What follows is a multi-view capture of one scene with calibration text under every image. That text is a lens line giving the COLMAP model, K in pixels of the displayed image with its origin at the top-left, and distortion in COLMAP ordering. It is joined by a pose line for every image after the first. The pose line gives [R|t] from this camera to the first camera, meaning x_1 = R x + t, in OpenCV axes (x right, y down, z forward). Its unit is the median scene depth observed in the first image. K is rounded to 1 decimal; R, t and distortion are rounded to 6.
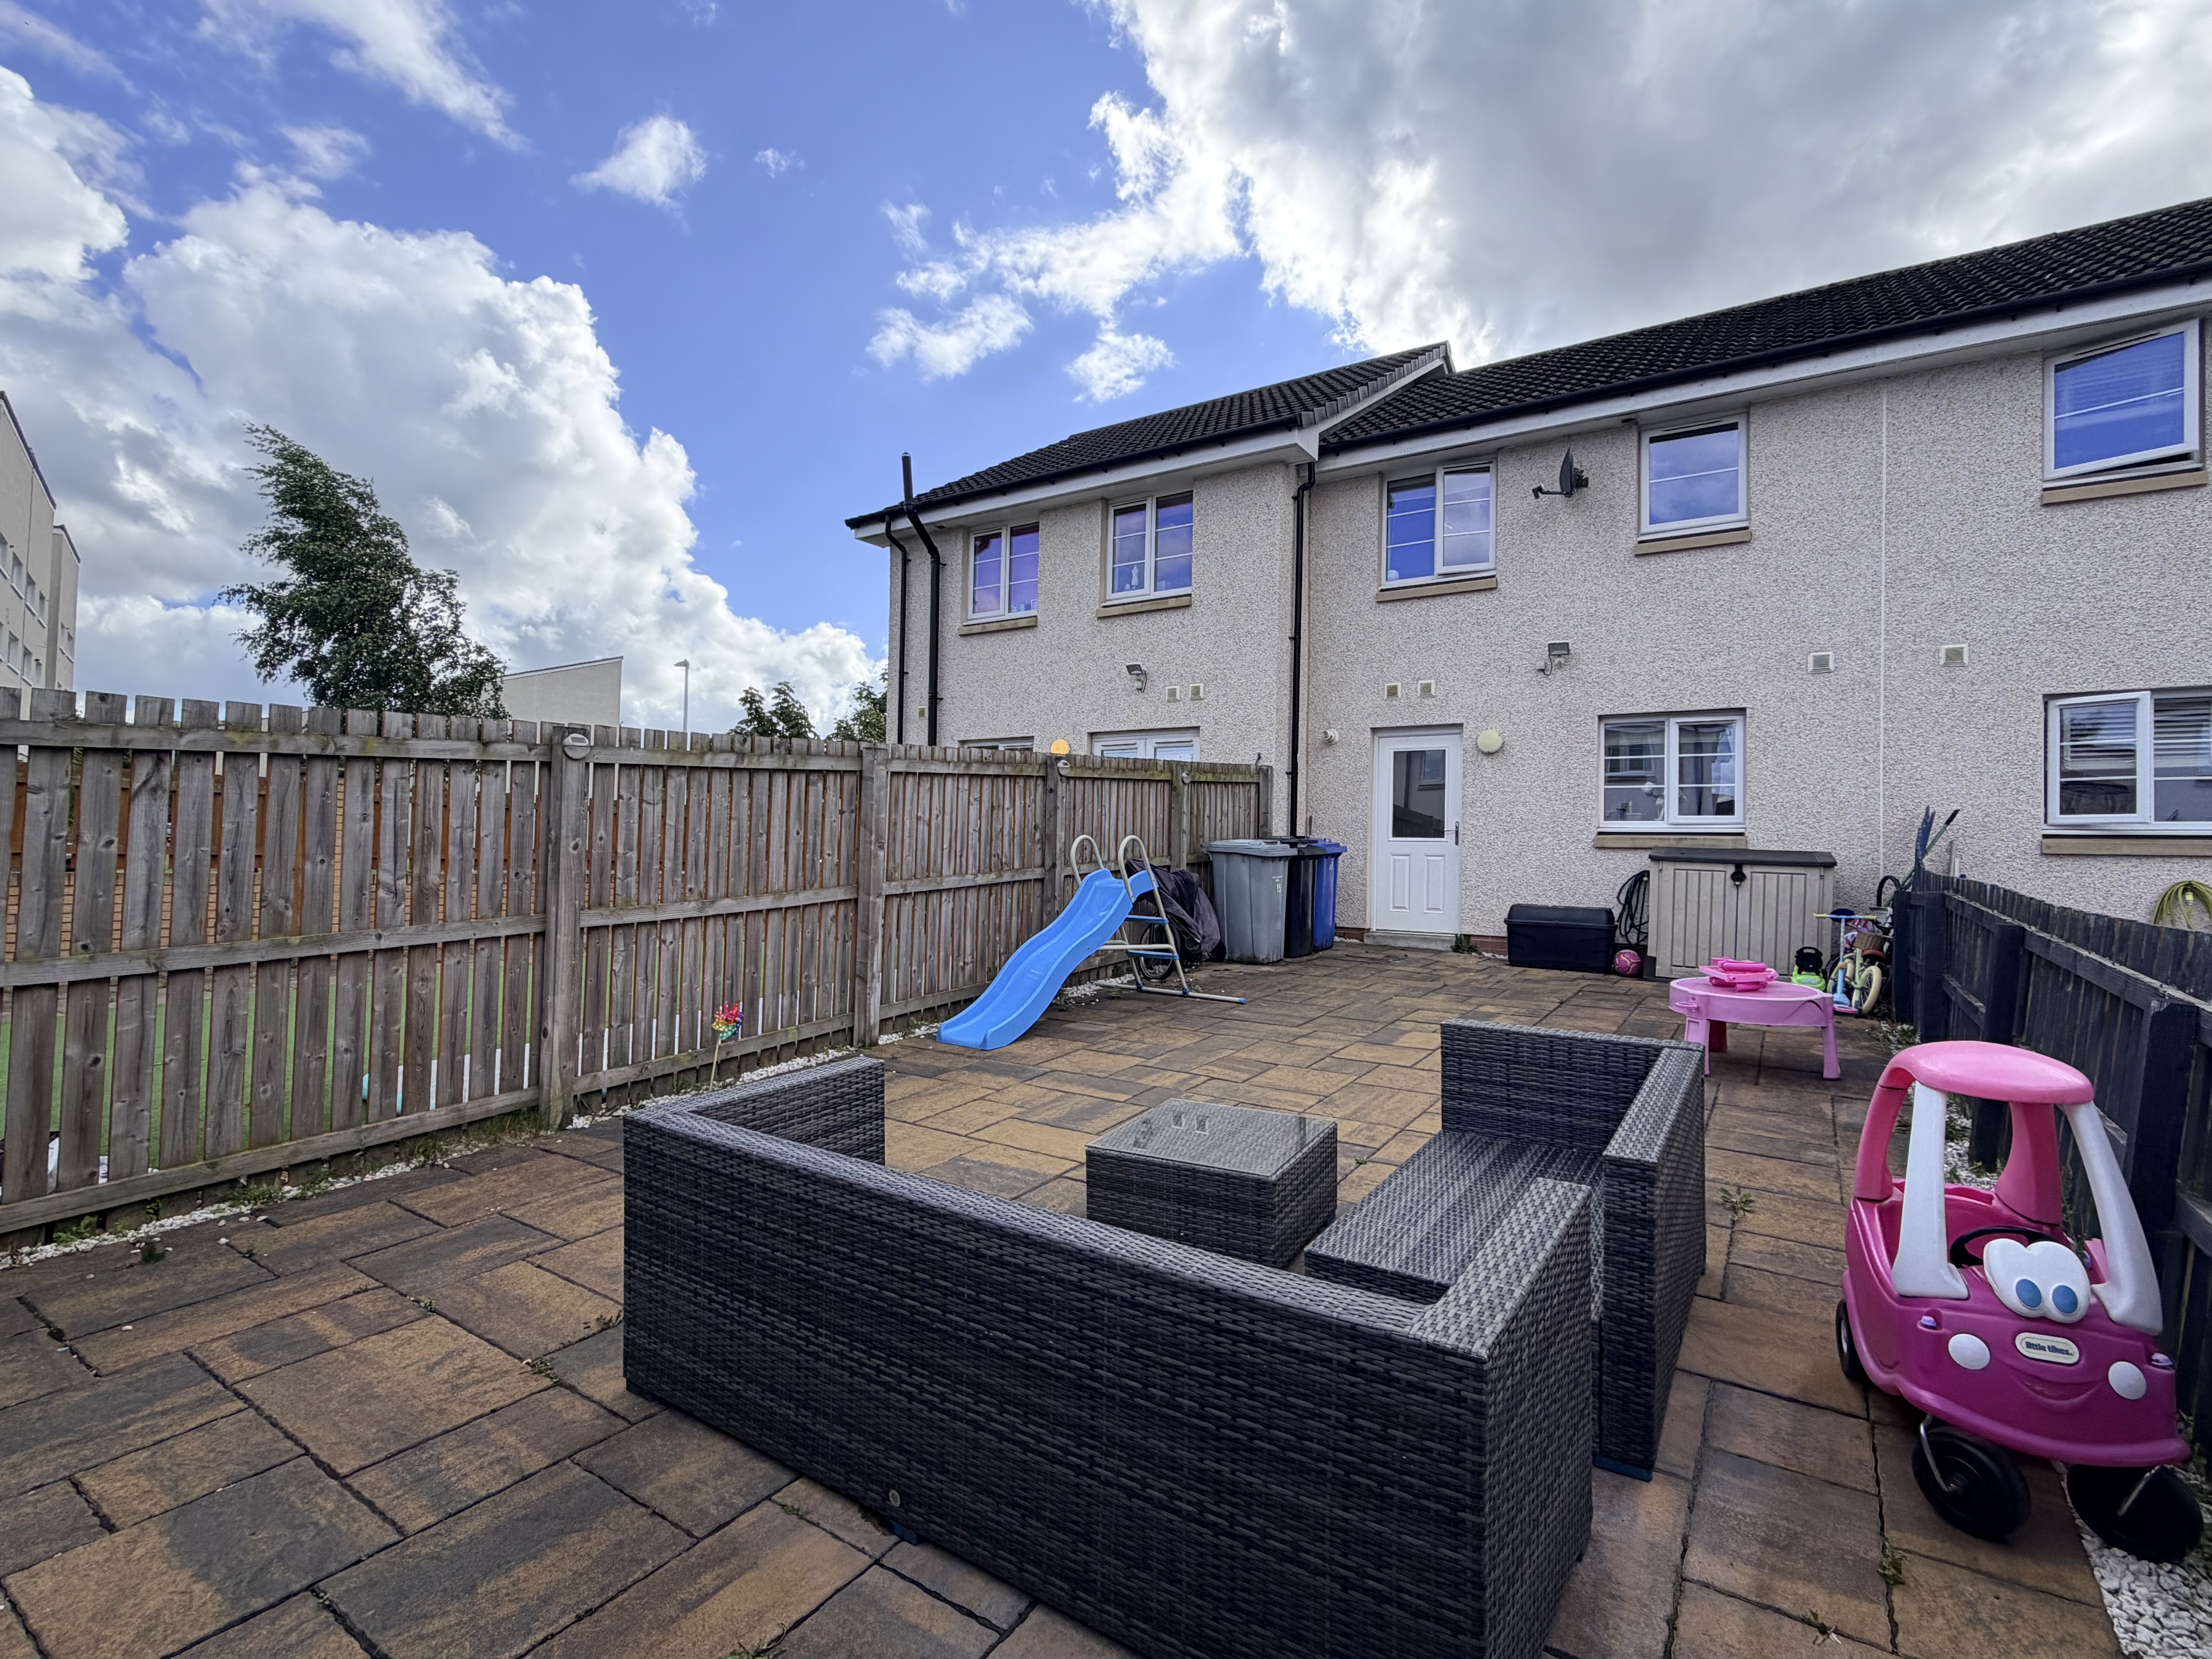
lens RADIAL K [[1041.7, 0, 1099.7], [0, 1041.7, 831.1], [0, 0, 1]] dist [-0.001688, 0.000235]
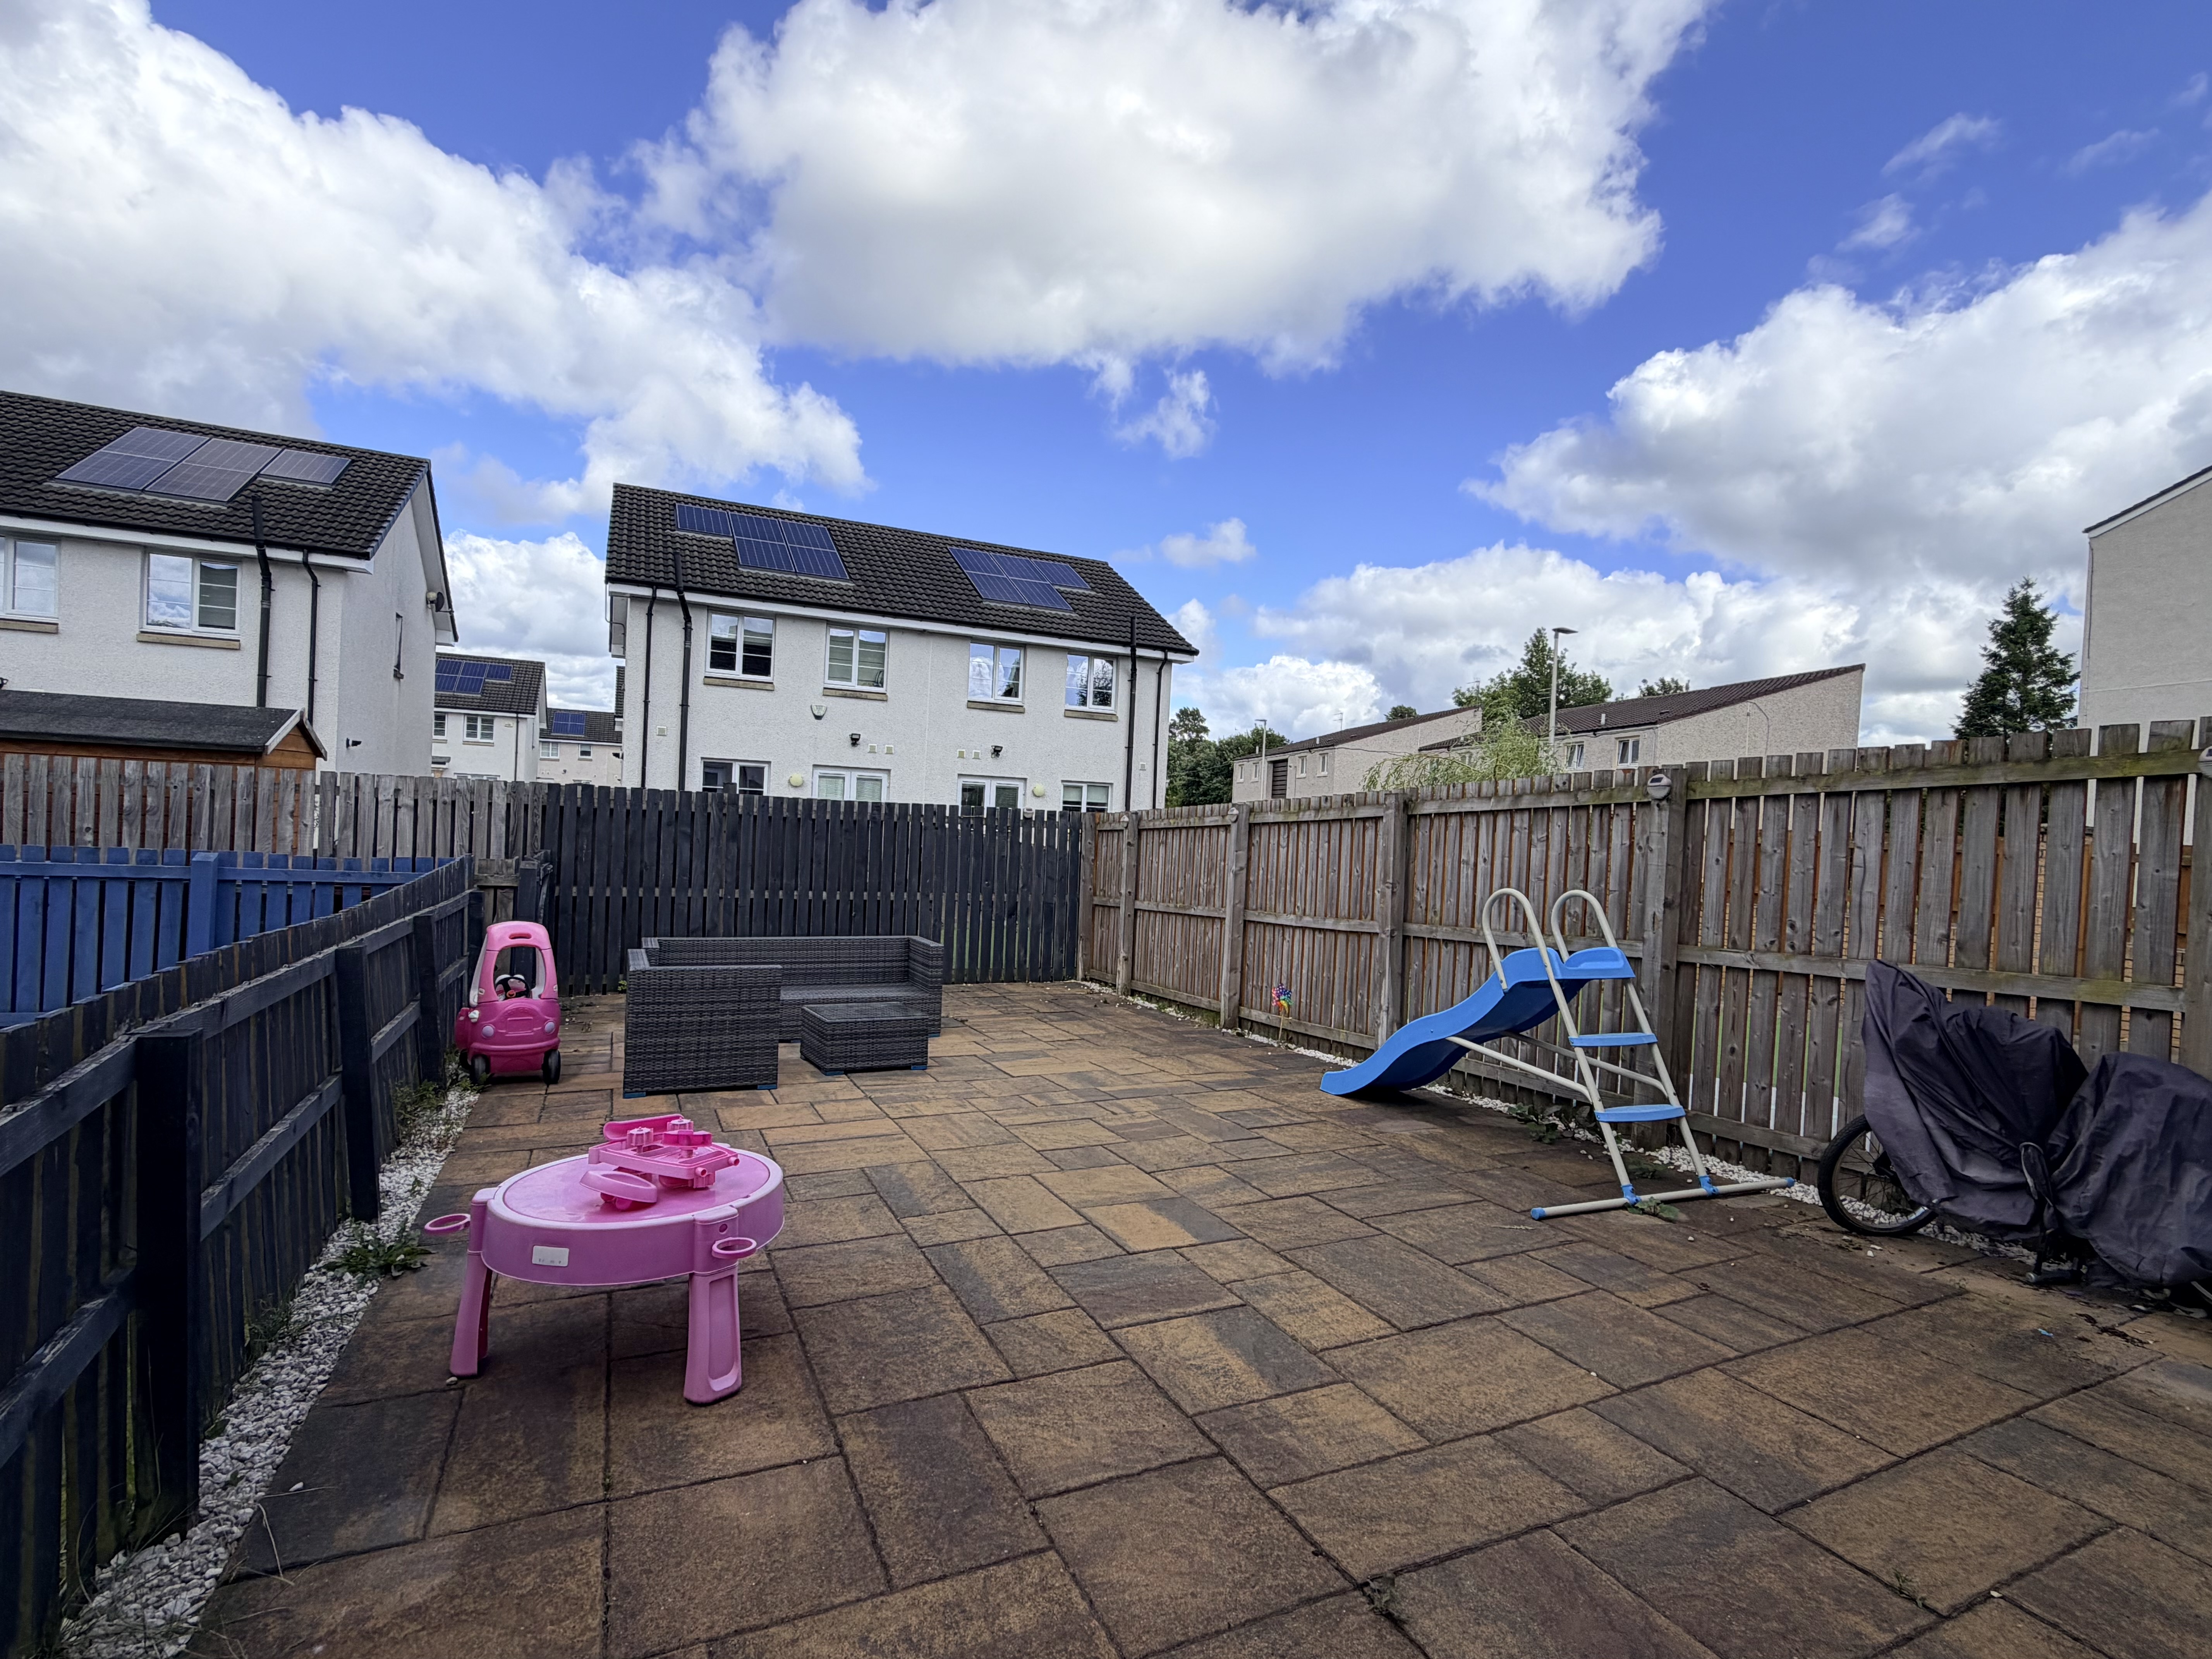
lens RADIAL K [[1041.7, 0, 1099.7], [0, 1041.7, 831.1], [0, 0, 1]] dist [-0.001688, 0.000235]
pose [[-0.511667, 0.000041, -0.859184, 0.762202], [-0.010047, 0.999931, 0.006031, -0.040433], [0.859125, 0.011718, -0.511631, 1.164672]]
